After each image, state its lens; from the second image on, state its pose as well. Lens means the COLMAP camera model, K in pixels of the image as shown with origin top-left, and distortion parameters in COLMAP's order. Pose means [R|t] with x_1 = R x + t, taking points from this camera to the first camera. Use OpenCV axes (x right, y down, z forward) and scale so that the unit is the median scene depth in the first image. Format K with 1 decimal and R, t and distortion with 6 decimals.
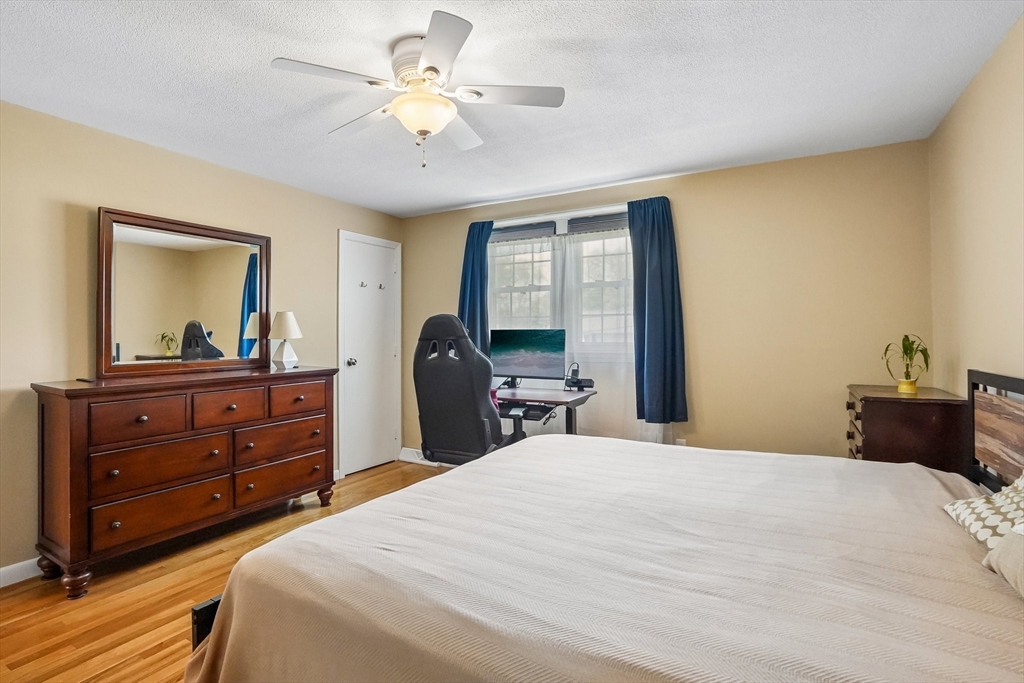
lens RADIAL K [[482.6, 0, 512.8], [0, 482.6, 339.1], [0, 0, 1]] dist [-0.059309, 0.016099]
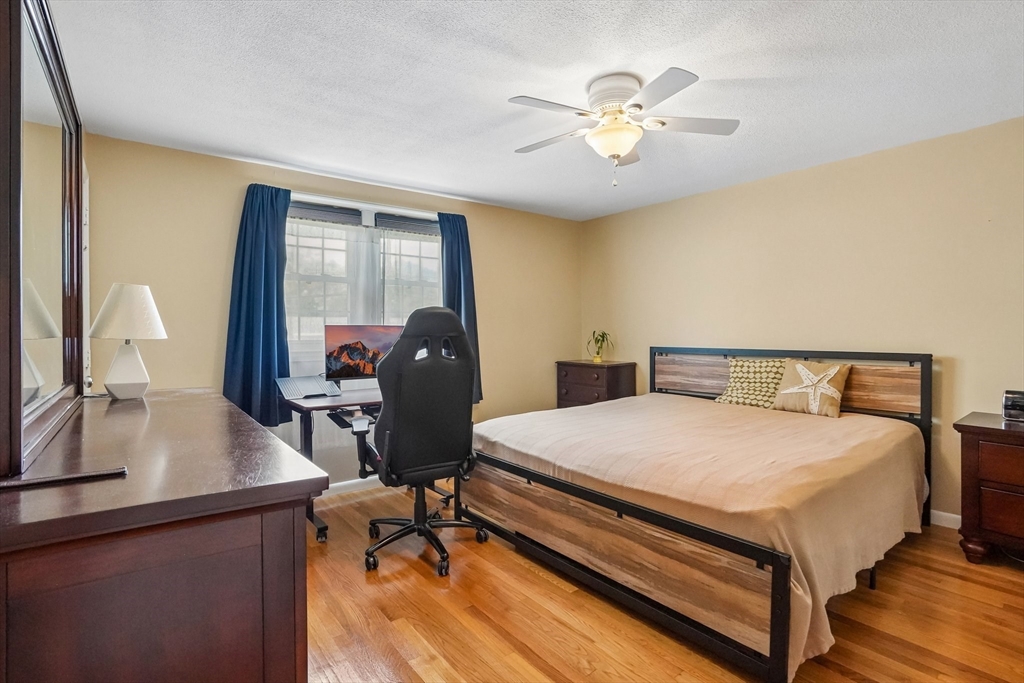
lens RADIAL K [[482.6, 0, 509.8], [0, 482.6, 336.3], [0, 0, 1]] dist [-0.059309, 0.016099]
pose [[0.393157, -0.009176, 0.919426, -0.722014], [0.020322, 0.999793, 0.001289, 0.003277], [-0.919247, 0.018178, 0.393261, 0.416651]]
